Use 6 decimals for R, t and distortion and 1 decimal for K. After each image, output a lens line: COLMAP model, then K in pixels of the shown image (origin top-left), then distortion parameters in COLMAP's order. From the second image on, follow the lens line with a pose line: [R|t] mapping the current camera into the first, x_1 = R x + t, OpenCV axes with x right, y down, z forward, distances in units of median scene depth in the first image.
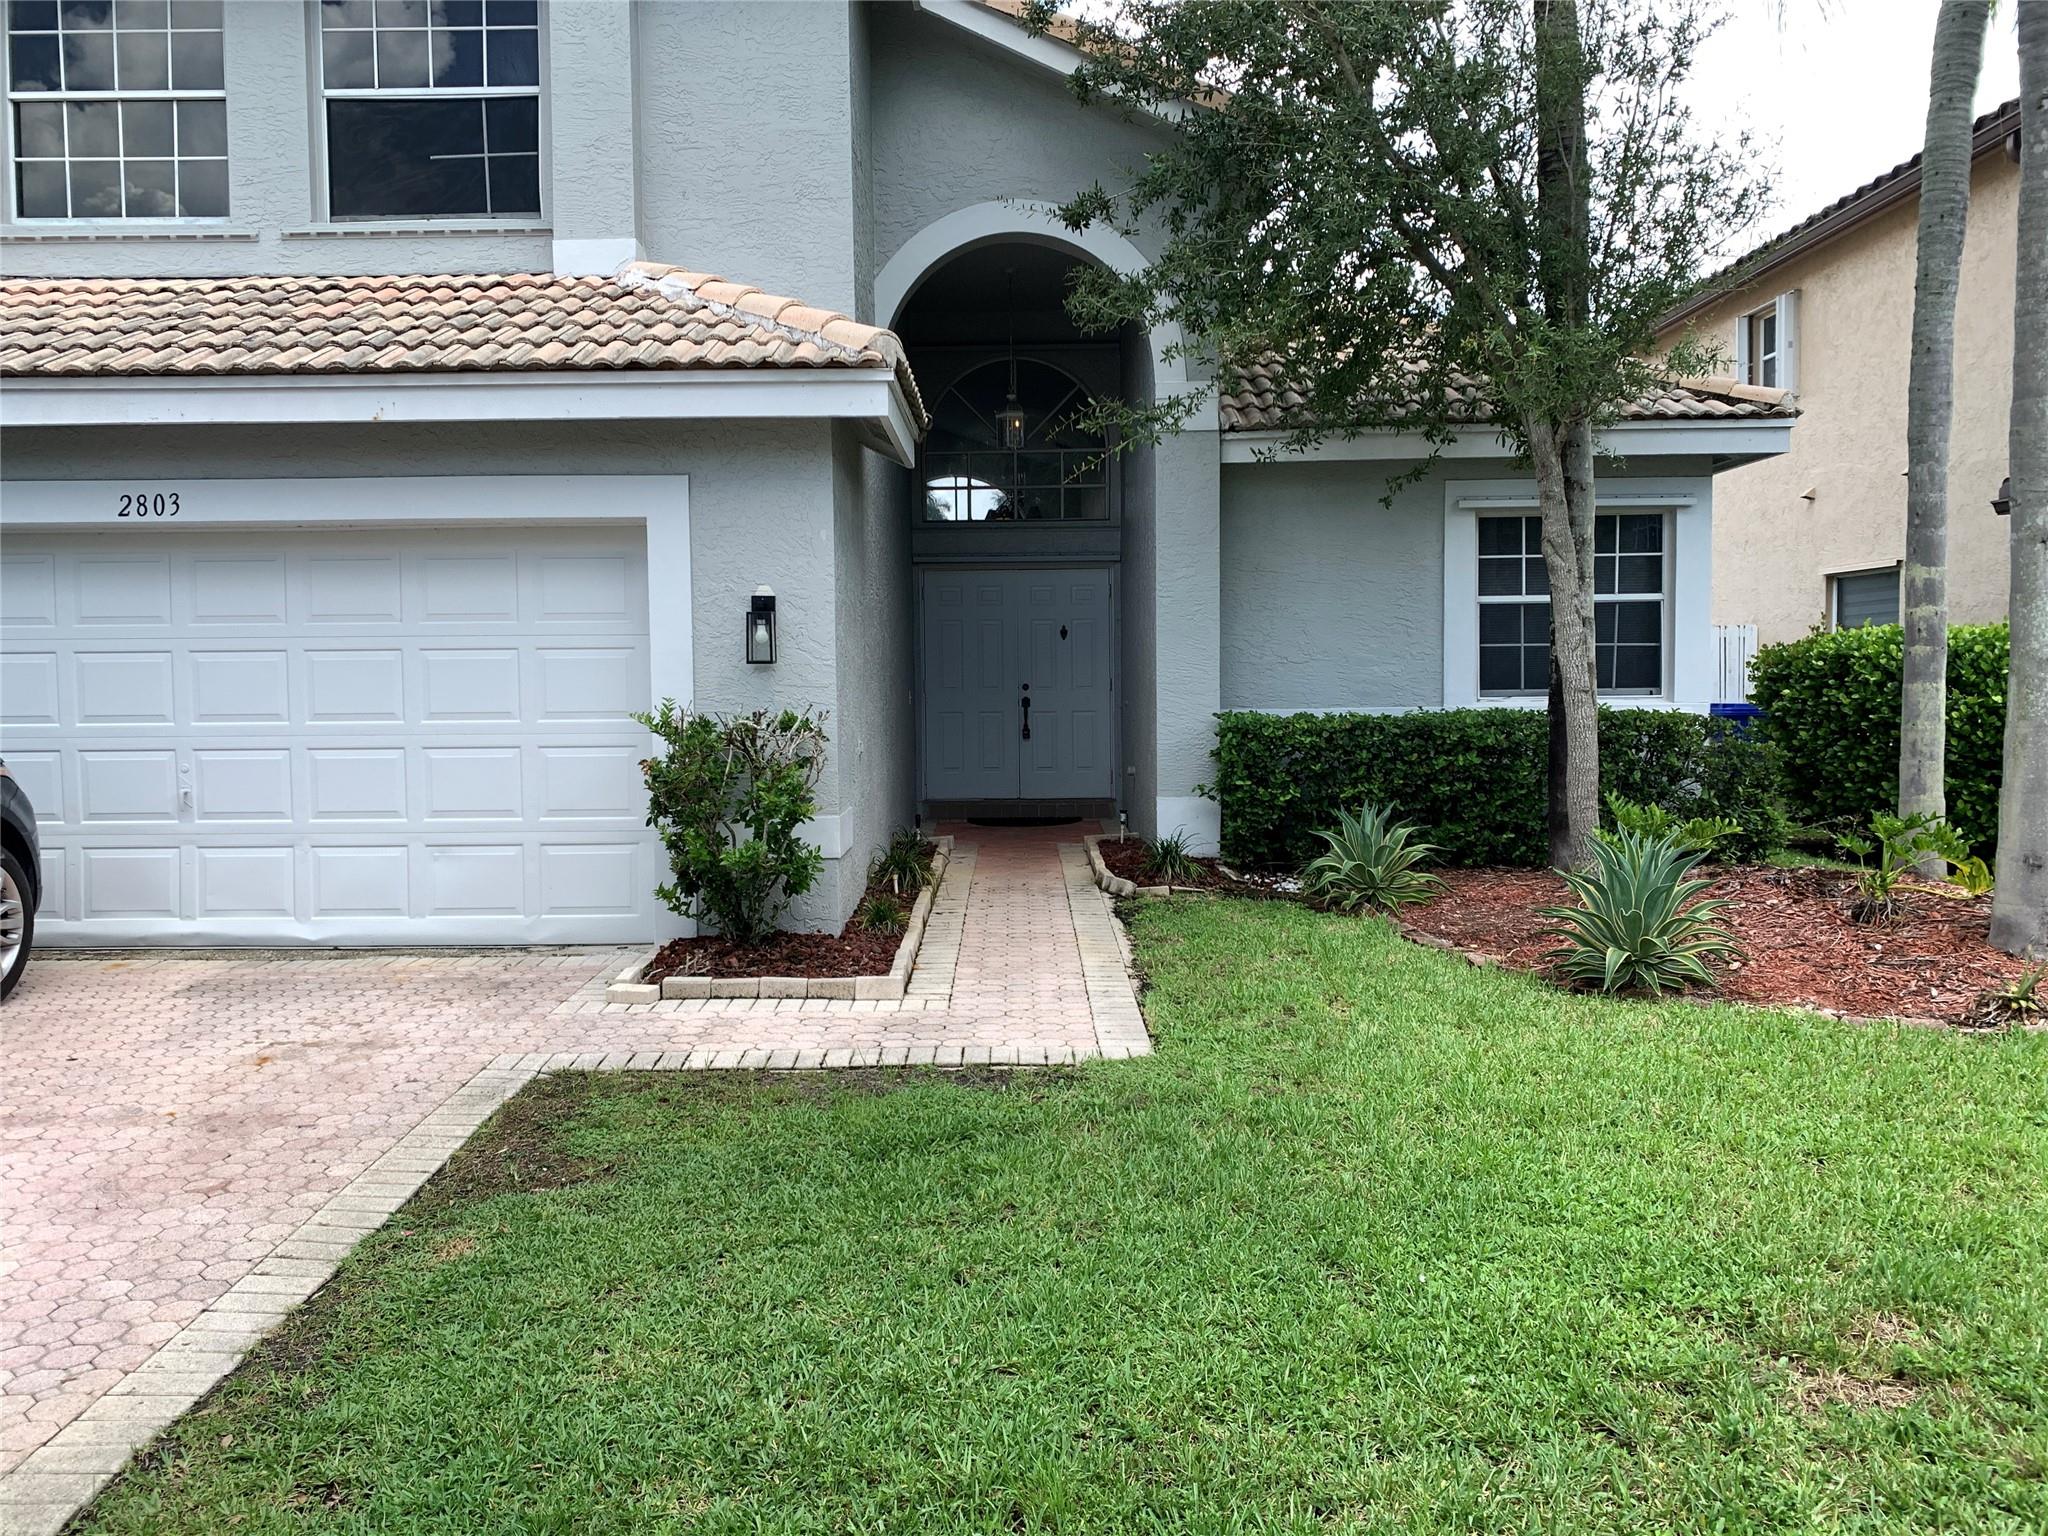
lens RADIAL K [[1555.3, 0, 1024.0], [0, 1555.3, 768.0], [0, 0, 1]] dist [0.002916, 0.000480]
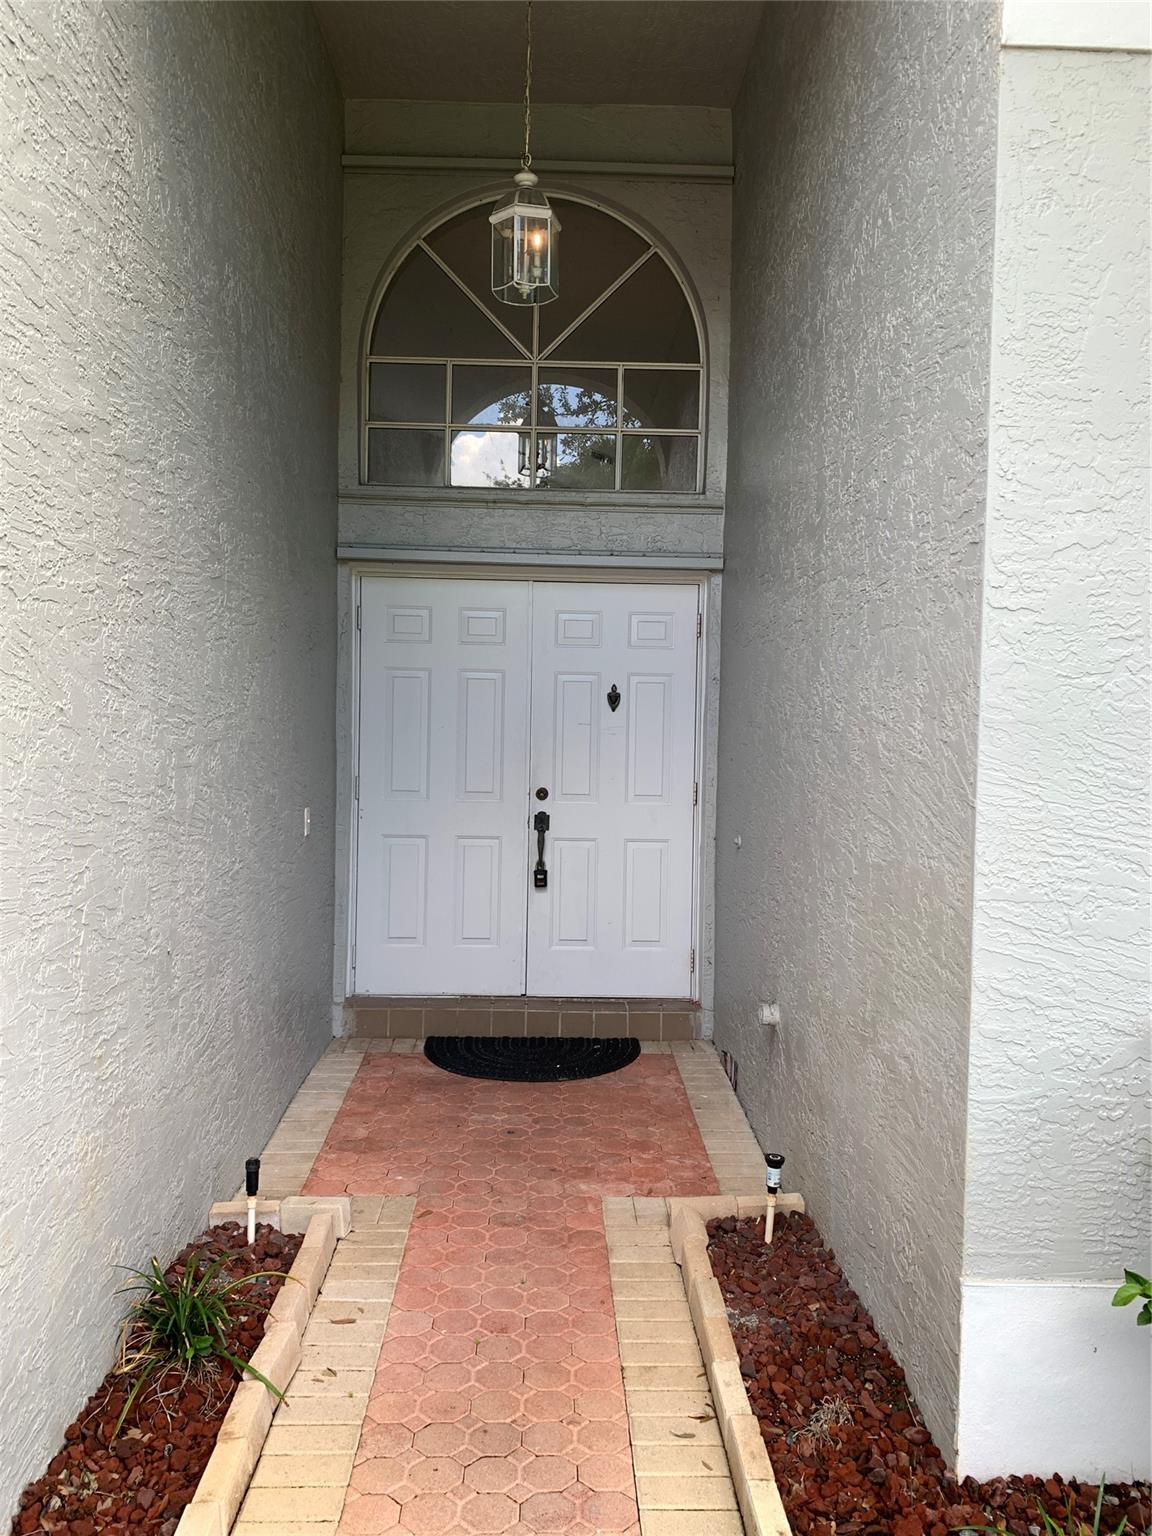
lens RADIAL K [[1166.4, 0, 576.0], [0, 1166.4, 768.0], [0, 0, 1]] dist [0.002916, 0.000480]
pose [[0.999291, 0.028202, 0.024937, 0.002549], [-0.027794, 0.999476, -0.016577, -0.055775], [-0.025391, 0.015872, 0.999552, 0.595231]]
